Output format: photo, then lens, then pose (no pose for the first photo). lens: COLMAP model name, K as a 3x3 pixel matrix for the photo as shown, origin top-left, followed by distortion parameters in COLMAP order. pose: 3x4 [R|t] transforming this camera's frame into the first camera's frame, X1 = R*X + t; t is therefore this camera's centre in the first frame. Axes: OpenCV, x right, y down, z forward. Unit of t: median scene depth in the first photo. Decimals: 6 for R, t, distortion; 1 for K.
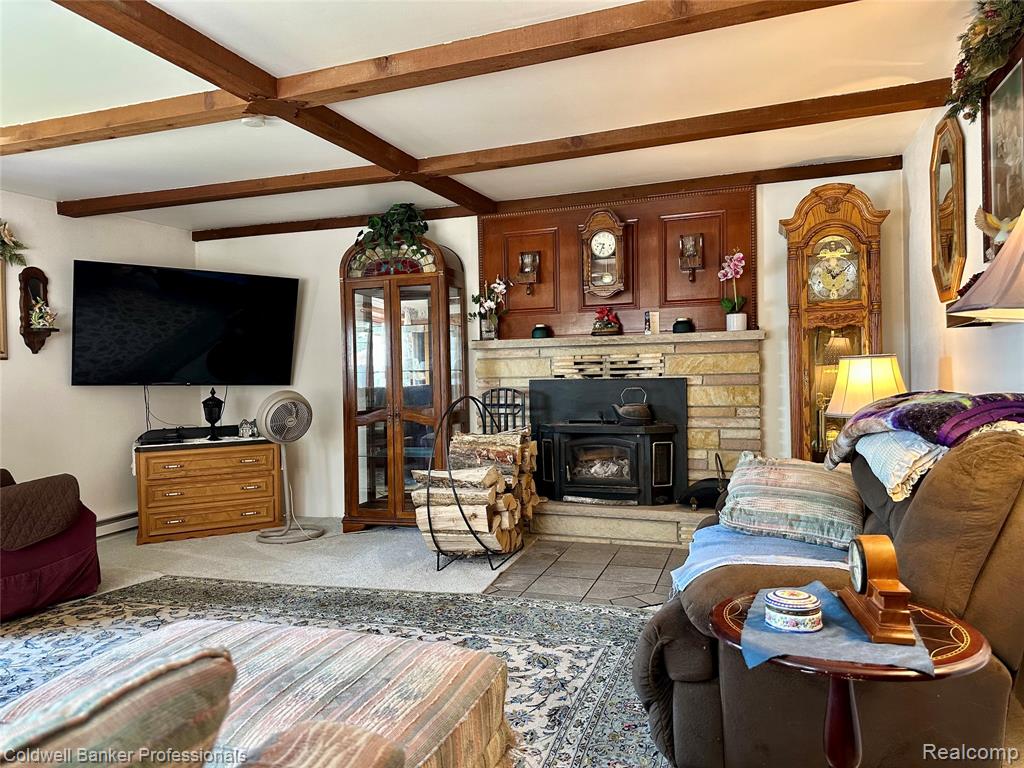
lens RADIAL K [[735.3, 0, 501.1], [0, 735.3, 384.5], [0, 0, 1]] dist [0.103287, -0.156887]
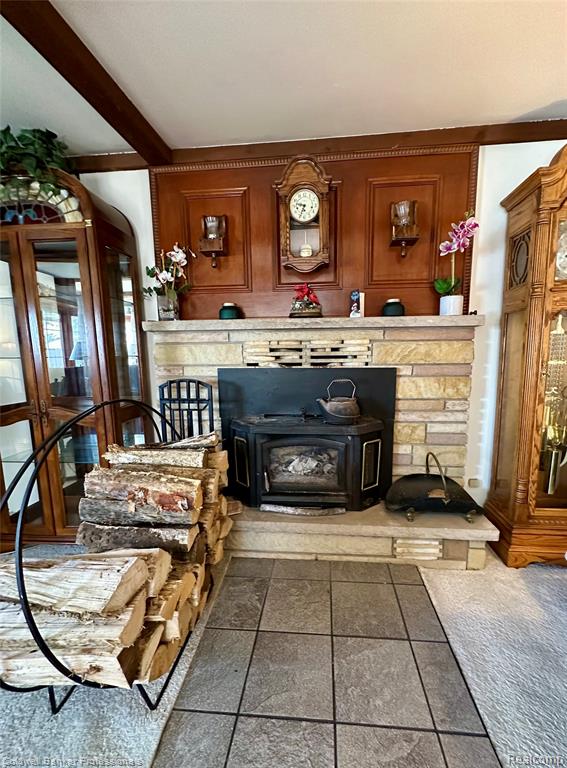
lens RADIAL K [[319.1, 0, 299.5], [0, 319.1, 397.6], [0, 0, 1]] dist [-0.000068, -0.000039]
pose [[0.965914, -0.026532, 0.257498, 0.034933], [-0.005245, 0.992523, 0.121945, -0.019040], [-0.258808, -0.119139, 0.958553, 0.629056]]
